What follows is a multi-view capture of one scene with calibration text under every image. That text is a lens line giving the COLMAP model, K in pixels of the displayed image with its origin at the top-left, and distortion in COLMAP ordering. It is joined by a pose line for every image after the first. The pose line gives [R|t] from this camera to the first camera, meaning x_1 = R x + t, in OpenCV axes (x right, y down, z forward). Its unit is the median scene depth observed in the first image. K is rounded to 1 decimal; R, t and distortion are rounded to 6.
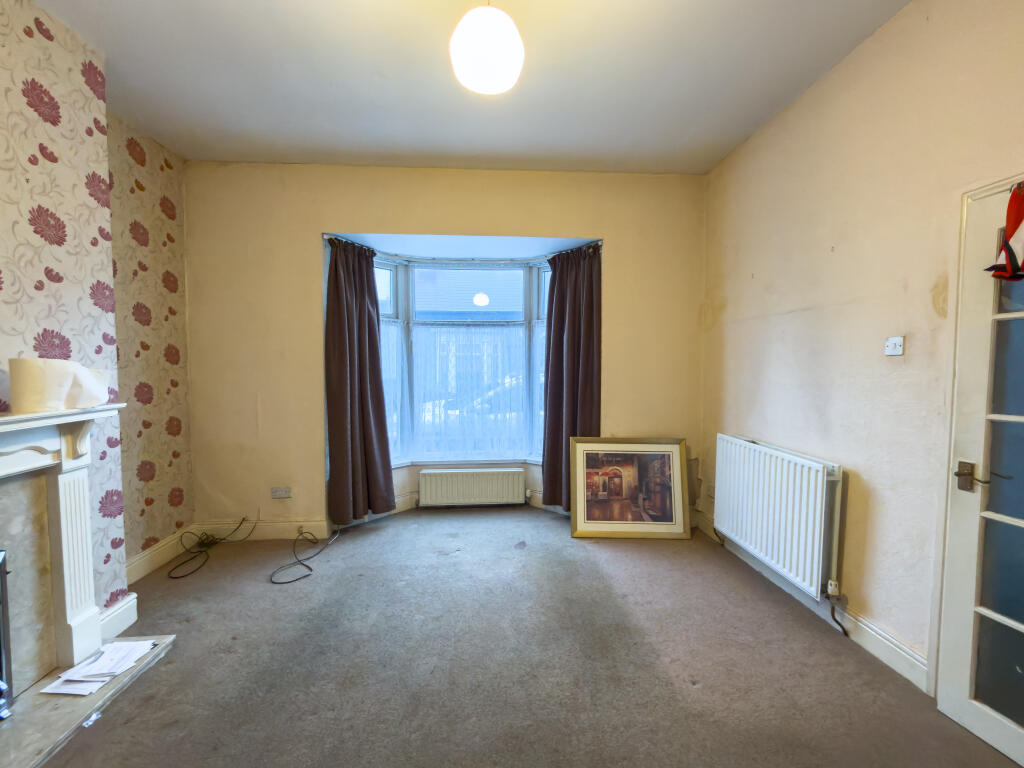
lens RADIAL K [[415.3, 0, 515.8], [0, 415.3, 385.0], [0, 0, 1]] dist [-0.001663, 0.000067]
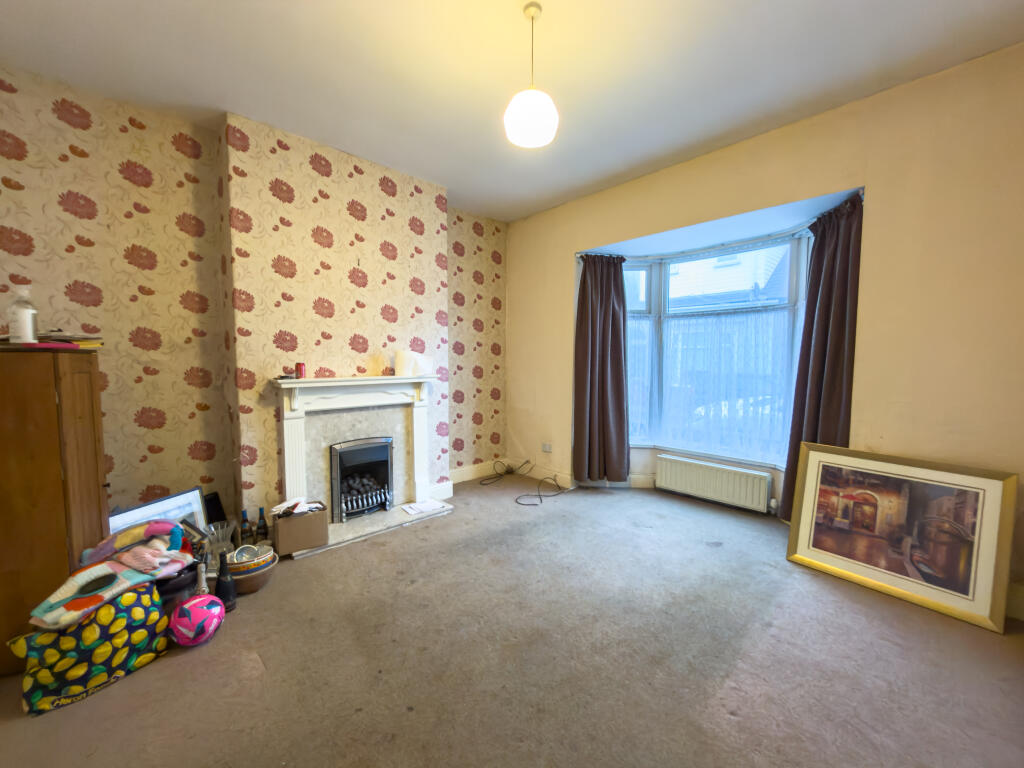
lens RADIAL K [[411.7, 0, 520.4], [0, 411.7, 384.7], [0, 0, 1]] dist [-0.000163, 0.000010]
pose [[0.639787, 0.049530, -0.766955, 0.424219], [-0.040162, 0.998712, 0.030995, 0.010042], [0.767502, 0.010972, 0.640952, 0.051313]]
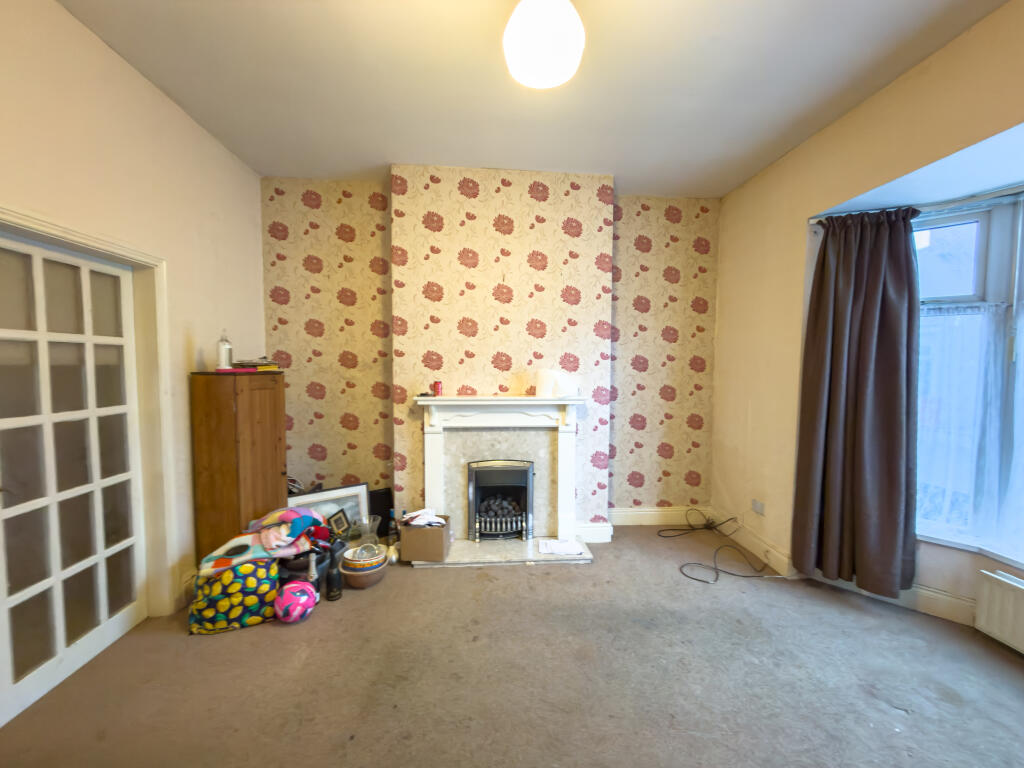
lens RADIAL K [[415.3, 0, 515.8], [0, 415.3, 385.0], [0, 0, 1]] dist [-0.001663, 0.000067]
pose [[0.007280, 0.052365, -0.998601, 0.380862], [-0.057989, 0.996969, 0.051857, -0.040322], [0.998291, 0.057530, 0.010295, 0.416038]]
